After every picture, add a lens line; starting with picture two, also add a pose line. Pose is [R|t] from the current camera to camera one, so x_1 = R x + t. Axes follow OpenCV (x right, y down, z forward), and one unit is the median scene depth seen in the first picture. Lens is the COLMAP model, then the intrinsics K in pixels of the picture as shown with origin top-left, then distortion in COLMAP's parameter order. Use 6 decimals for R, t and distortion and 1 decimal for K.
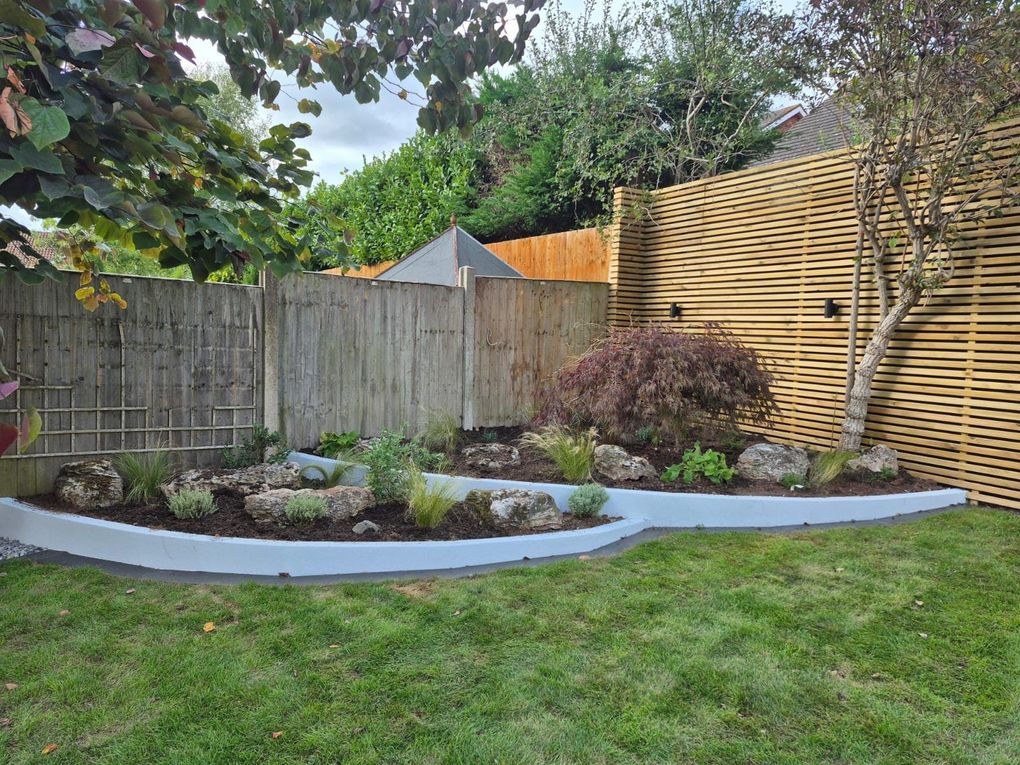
lens RADIAL K [[706.2, 0, 497.2], [0, 706.2, 379.2], [0, 0, 1]] dist [0.032595, -0.002656]
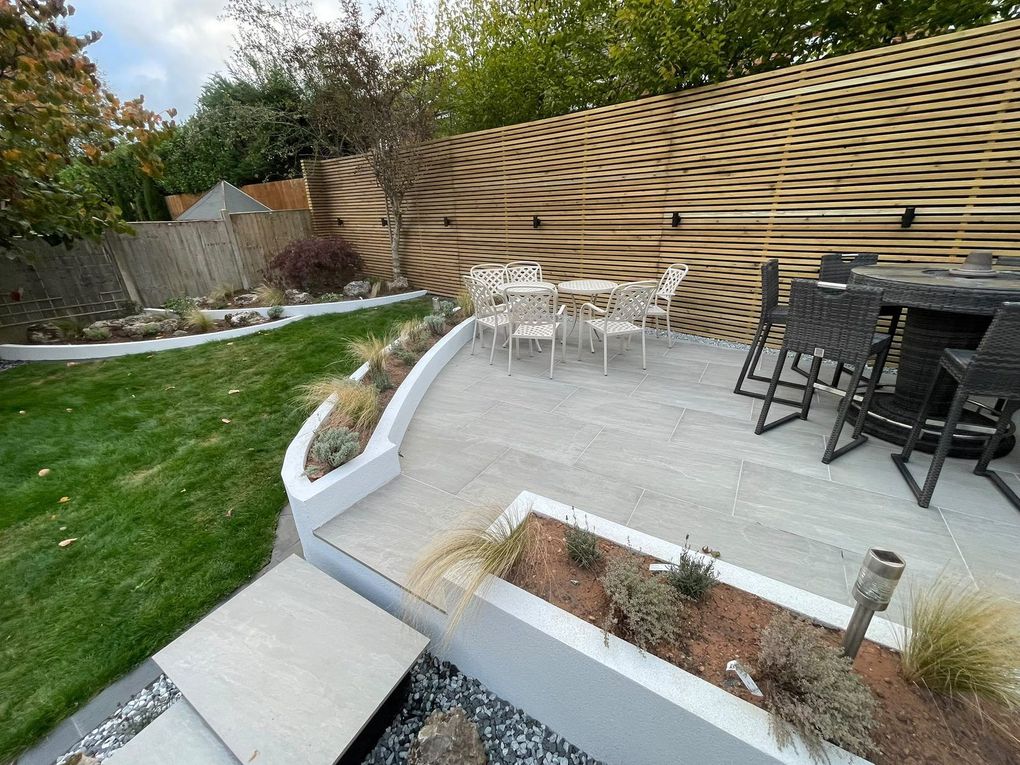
lens RADIAL K [[410.7, 0, 504.2], [0, 410.7, 383.7], [0, 0, 1]] dist [-0.003576, -0.000185]
pose [[0.938458, -0.188477, 0.289437, 0.355745], [0.080465, 0.934235, 0.347463, -0.038504], [-0.335891, -0.302790, 0.891906, -0.634460]]
